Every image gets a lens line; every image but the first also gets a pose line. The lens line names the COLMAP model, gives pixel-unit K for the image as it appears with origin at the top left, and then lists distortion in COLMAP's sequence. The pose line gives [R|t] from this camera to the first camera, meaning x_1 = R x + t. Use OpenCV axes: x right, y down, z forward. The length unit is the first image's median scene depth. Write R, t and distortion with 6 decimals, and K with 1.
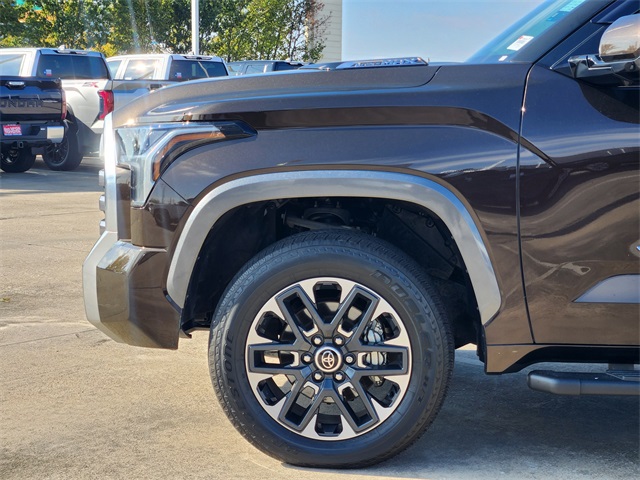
lens RADIAL K [[1187.2, 0, 323.4], [0, 1187.2, 243.2], [0, 0, 1]] dist [-0.017016, 0.000000]
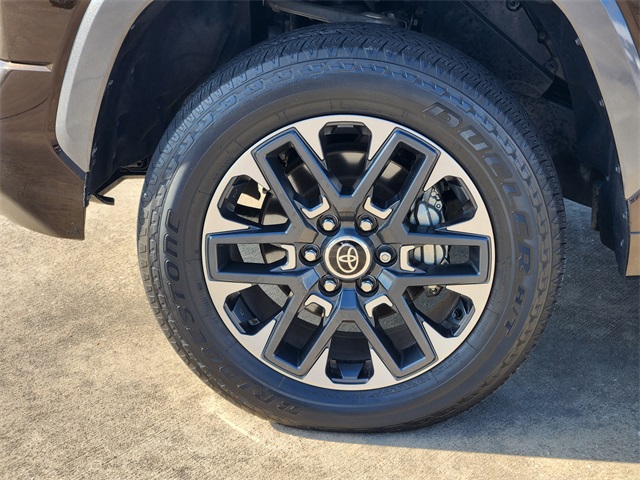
lens RADIAL K [[1195.5, 0, 330.1], [0, 1195.5, 223.4], [0, 0, 1]] dist [0.016840, 0.000000]
pose [[0.999631, -0.018152, 0.020188, -0.015750], [0.013608, 0.978465, 0.205964, -0.036718], [-0.023492, -0.205613, 0.978351, 0.439562]]
